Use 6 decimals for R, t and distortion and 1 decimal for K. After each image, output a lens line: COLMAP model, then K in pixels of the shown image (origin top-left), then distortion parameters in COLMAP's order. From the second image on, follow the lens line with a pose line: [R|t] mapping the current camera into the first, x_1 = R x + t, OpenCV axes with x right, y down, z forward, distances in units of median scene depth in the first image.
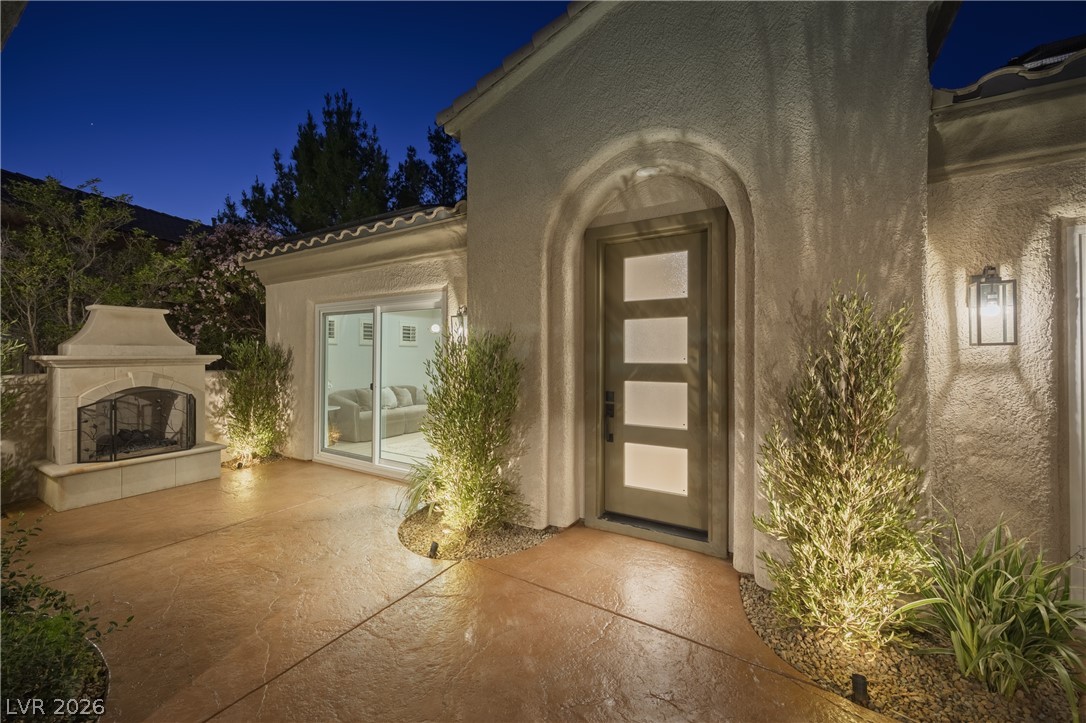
lens RADIAL K [[438.3, 0, 511.7], [0, 438.3, 354.8], [0, 0, 1]] dist [0.002340, 0.000211]
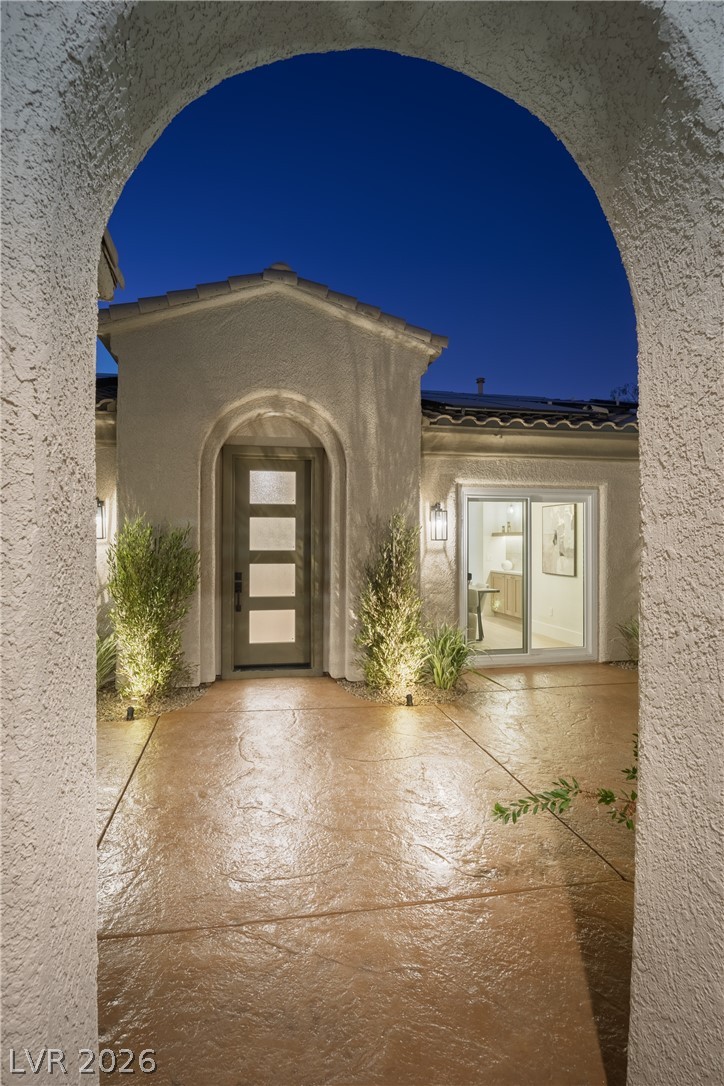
lens RADIAL K [[520.1, 0, 325.3], [0, 520.1, 540.9], [0, 0, 1]] dist [-0.021747, -0.000015]
pose [[0.744515, -0.000516, 0.667605, -0.625981], [-0.003443, 0.999983, 0.004612, -0.017973], [-0.667596, -0.005732, 0.744501, -0.316712]]
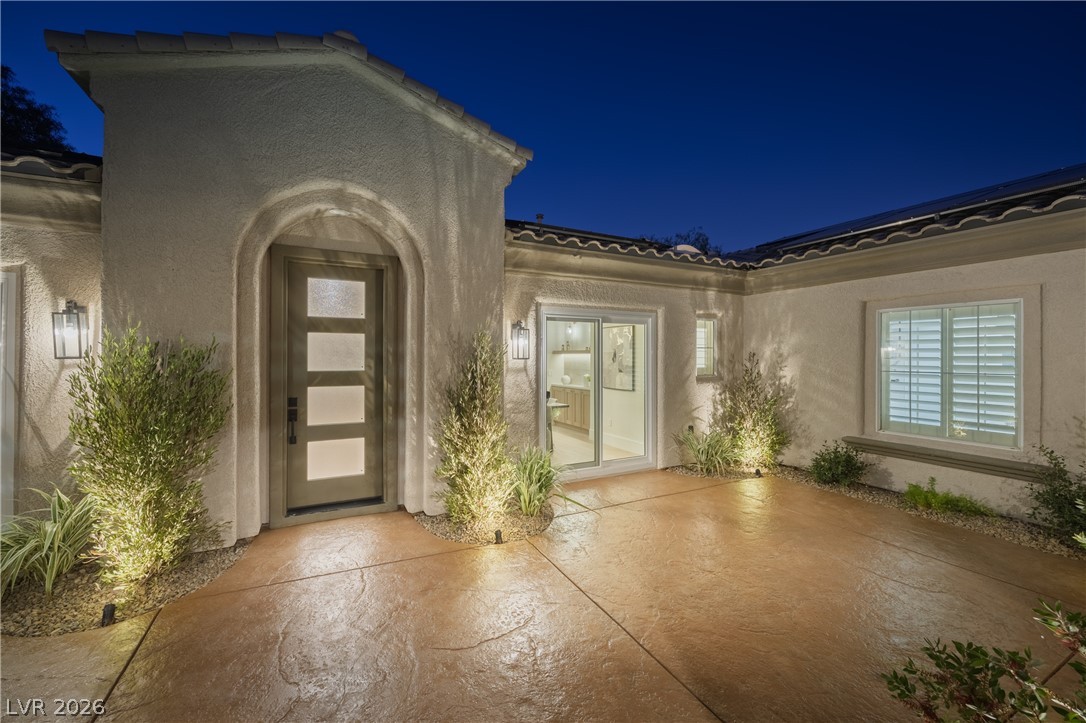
lens RADIAL K [[426.2, 0, 525.2], [0, 426.2, 357.3], [0, 0, 1]] dist [-0.003776, 0.000114]
pose [[0.514613, -0.002974, 0.857418, -0.396782], [-0.004919, 0.999967, 0.006420, -0.027207], [-0.857409, -0.007522, 0.514581, -0.036608]]
